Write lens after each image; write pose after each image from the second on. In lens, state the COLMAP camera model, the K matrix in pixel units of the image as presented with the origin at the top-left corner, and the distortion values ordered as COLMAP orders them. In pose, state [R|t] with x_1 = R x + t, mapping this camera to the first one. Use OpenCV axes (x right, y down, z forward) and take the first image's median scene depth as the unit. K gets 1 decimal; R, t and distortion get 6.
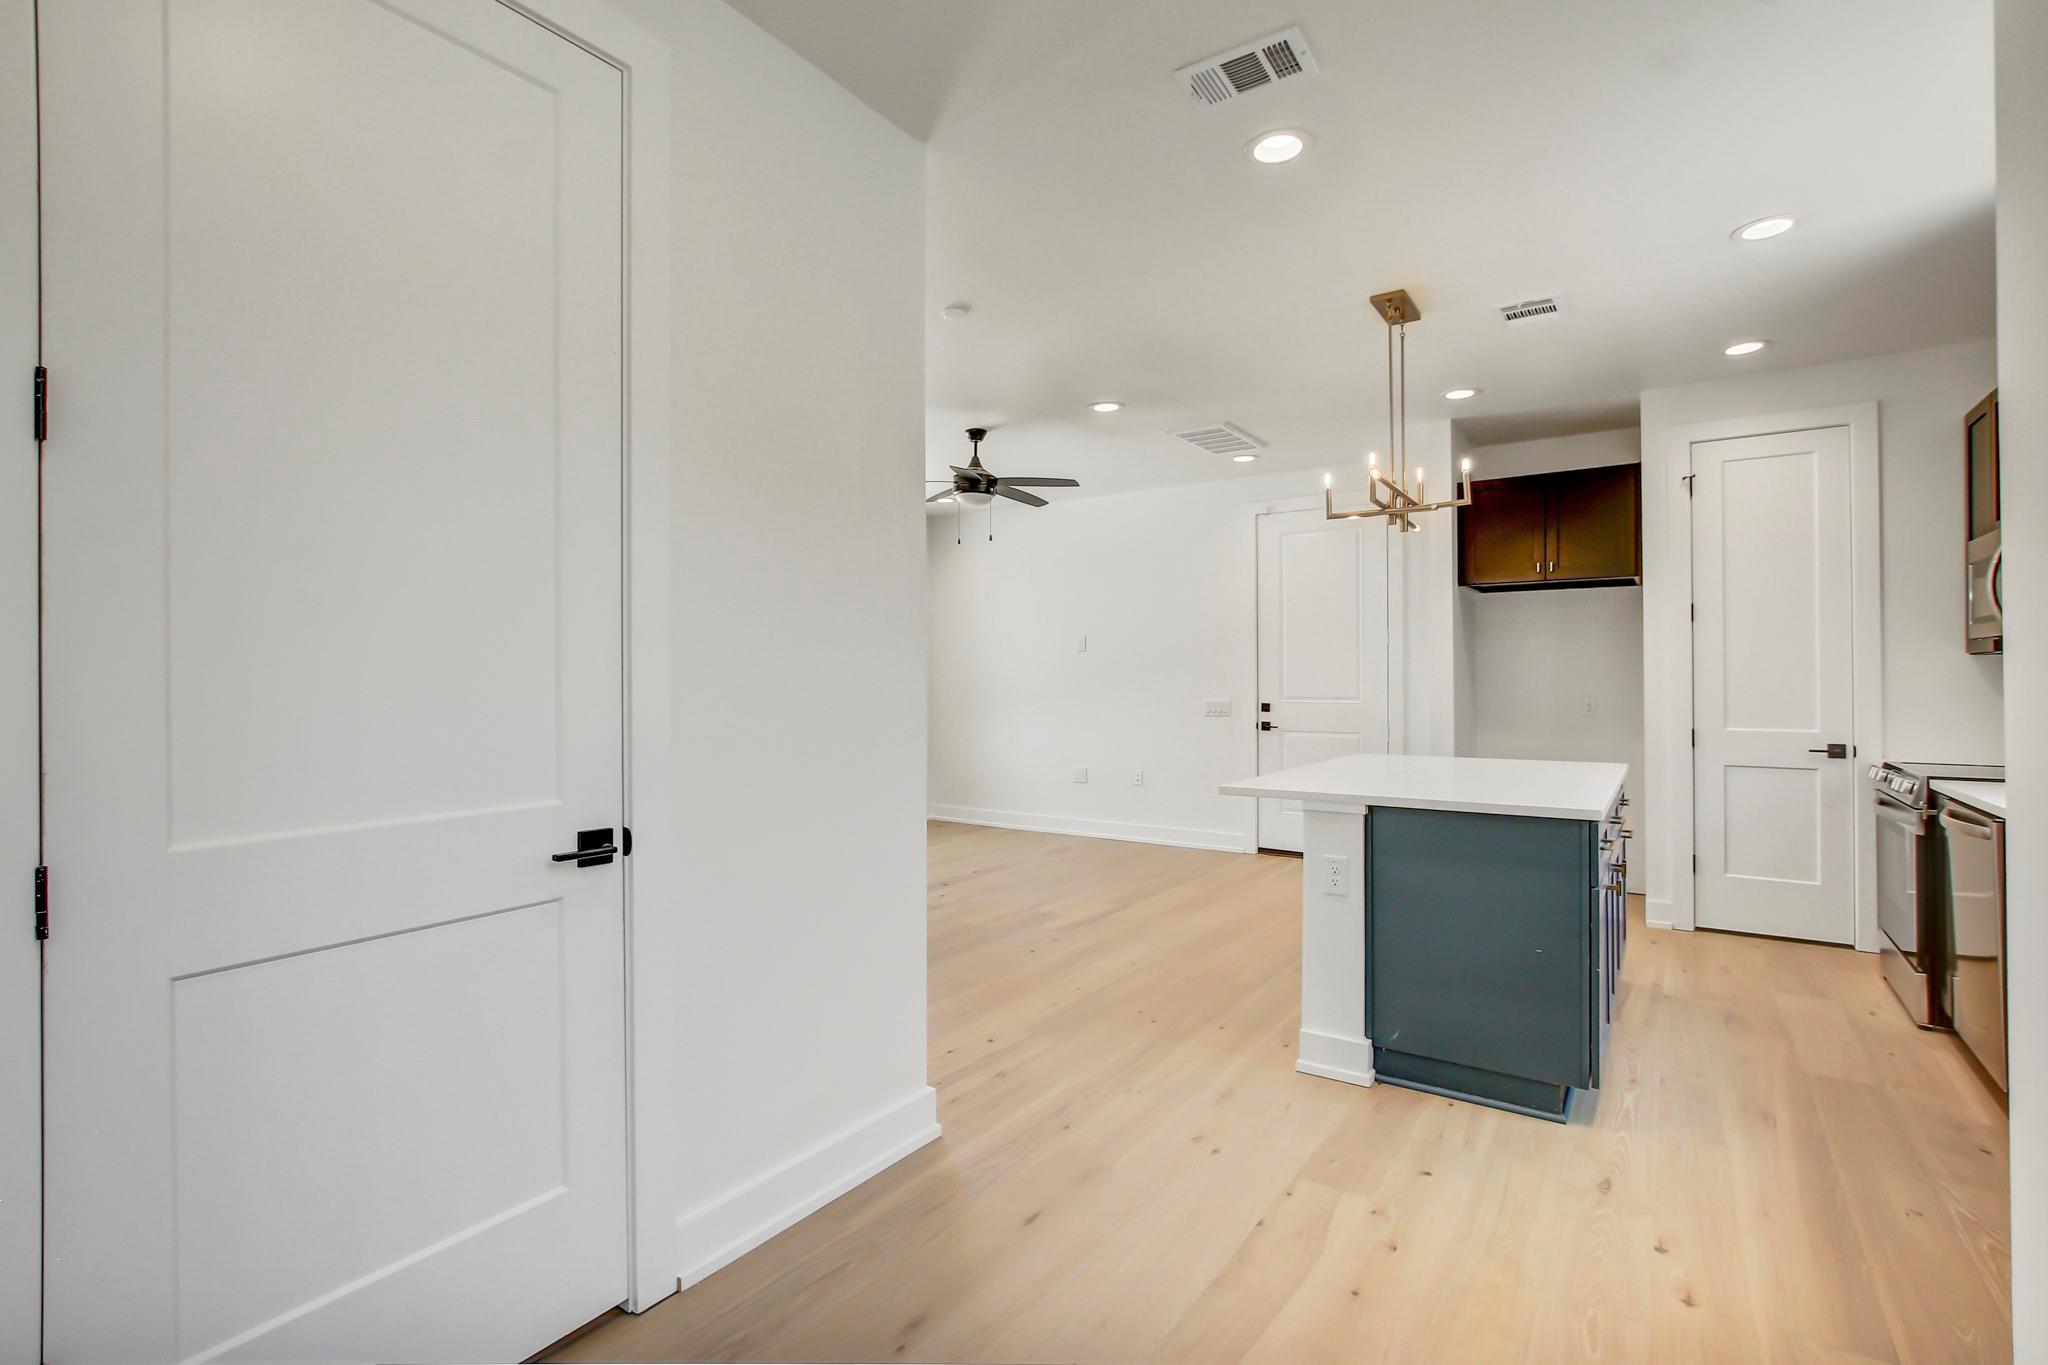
lens RADIAL K [[950.4, 0, 1018.1], [0, 950.4, 665.7], [0, 0, 1]] dist [-0.009724, 0.000132]
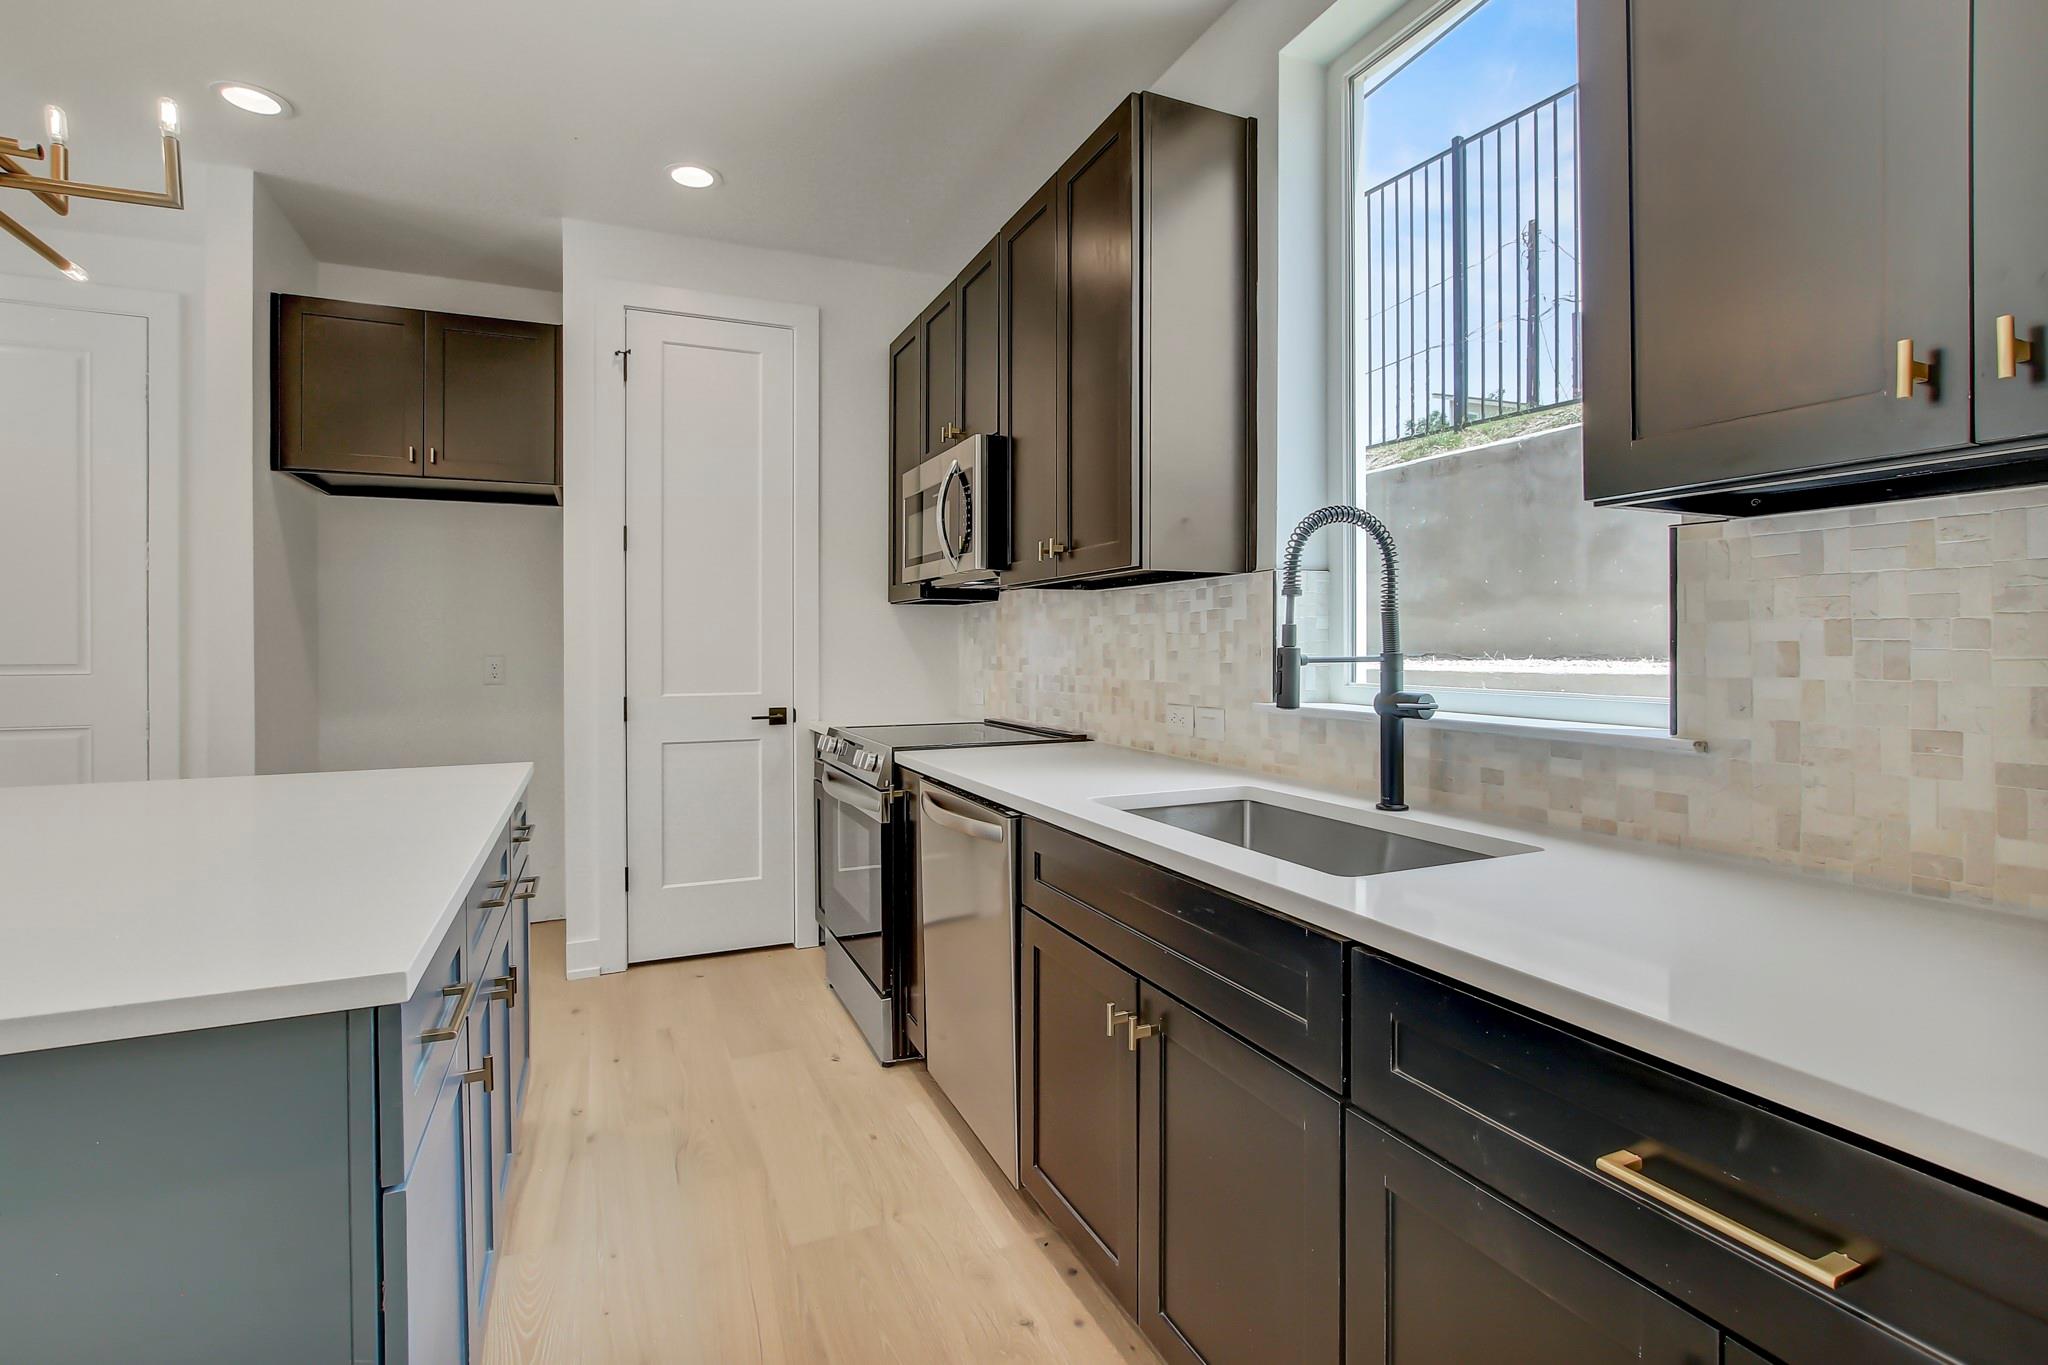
lens RADIAL K [[950.4, 0, 1022.0], [0, 950.4, 647.8], [0, 0, 1]] dist [-0.009724, 0.000132]
pose [[0.521233, -0.006446, 0.853390, 0.247311], [-0.010572, 0.999846, 0.014010, 0.015364], [-0.853349, -0.016325, 0.521085, 0.356155]]
